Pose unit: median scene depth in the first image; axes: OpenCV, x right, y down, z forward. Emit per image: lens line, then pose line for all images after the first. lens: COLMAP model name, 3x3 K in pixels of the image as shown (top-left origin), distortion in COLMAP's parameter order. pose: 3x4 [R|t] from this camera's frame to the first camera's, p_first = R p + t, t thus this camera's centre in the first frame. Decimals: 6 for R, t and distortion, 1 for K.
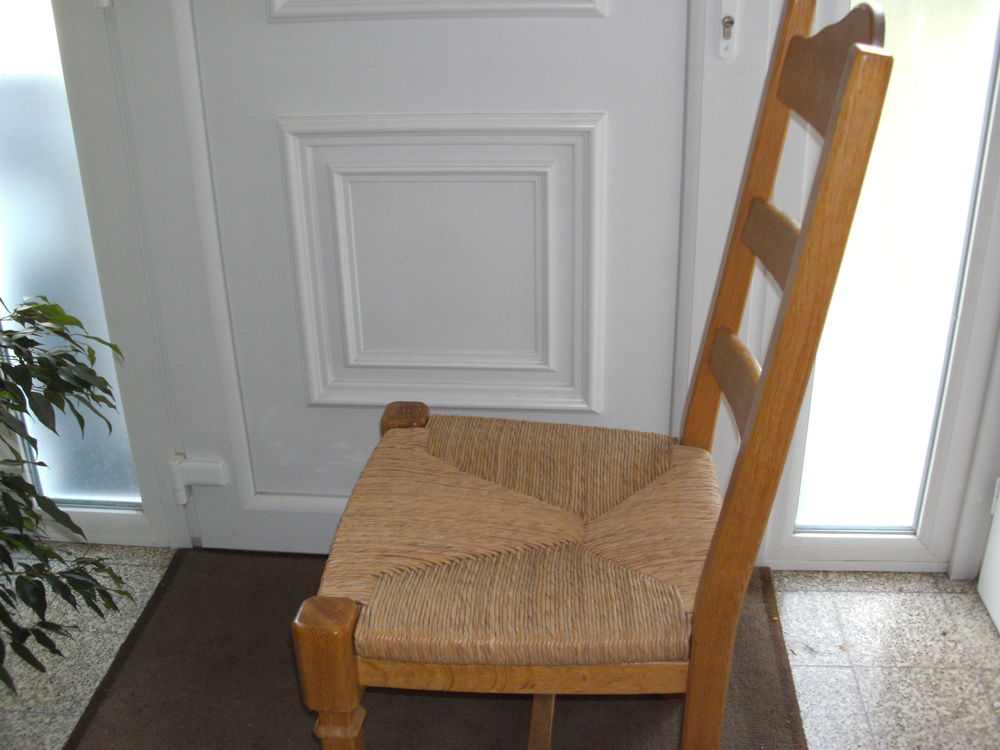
lens RADIAL K [[1062.0, 0, 491.0], [0, 1062.0, 387.8], [0, 0, 1]] dist [-0.280277, 0.334514]
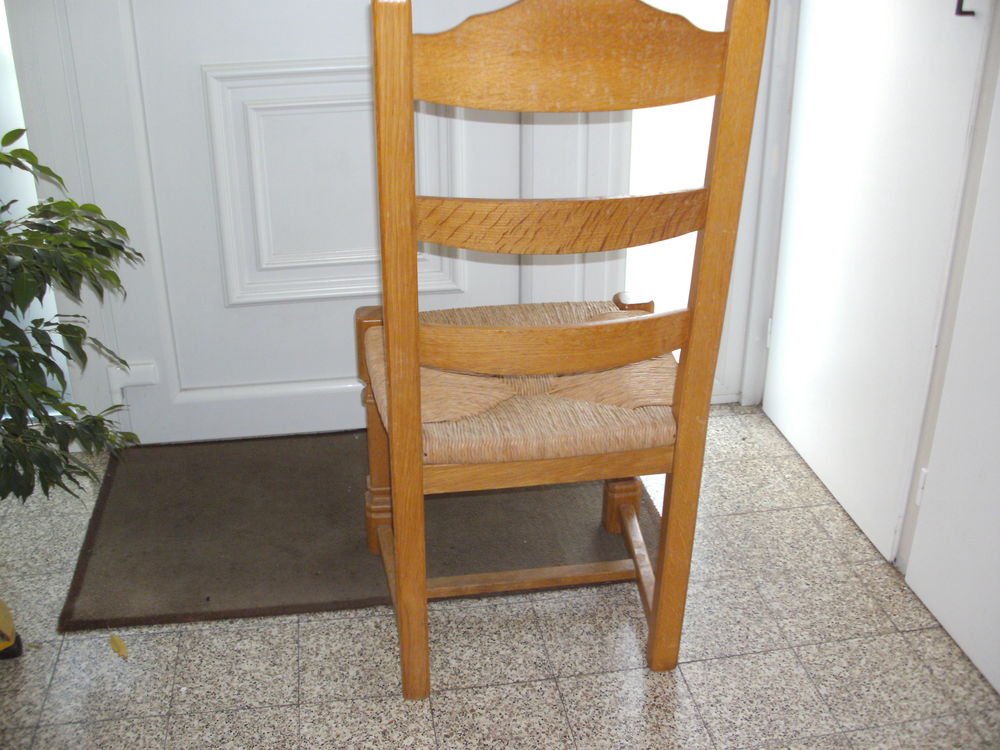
lens RADIAL K [[1066.4, 0, 489.2], [0, 1066.4, 387.6], [0, 0, 1]] dist [-0.288172, 0.360215]
pose [[0.969692, -0.090219, 0.227064, -0.171756], [0.091940, 0.995760, 0.003009, 0.140257], [-0.226373, 0.017958, 0.973875, -0.249040]]
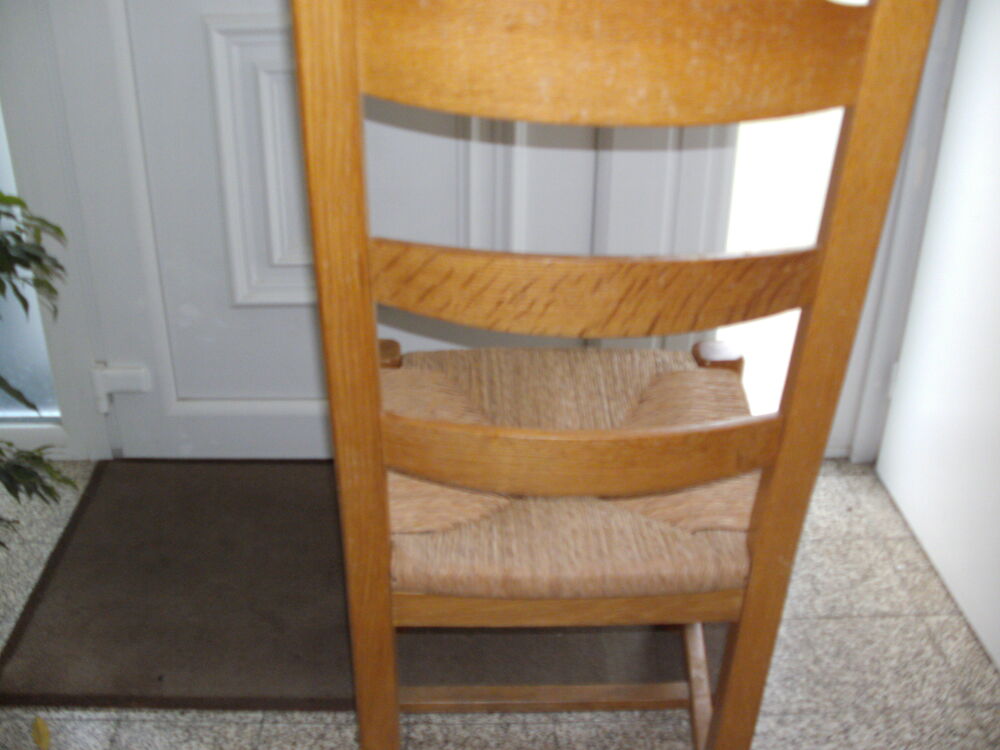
lens RADIAL K [[1066.4, 0, 489.2], [0, 1066.4, 387.6], [0, 0, 1]] dist [-0.288172, 0.360215]
pose [[0.992363, -0.026674, 0.120432, -0.054781], [0.021594, 0.998829, 0.043291, 0.058723], [-0.121446, -0.040360, 0.991777, -0.028207]]
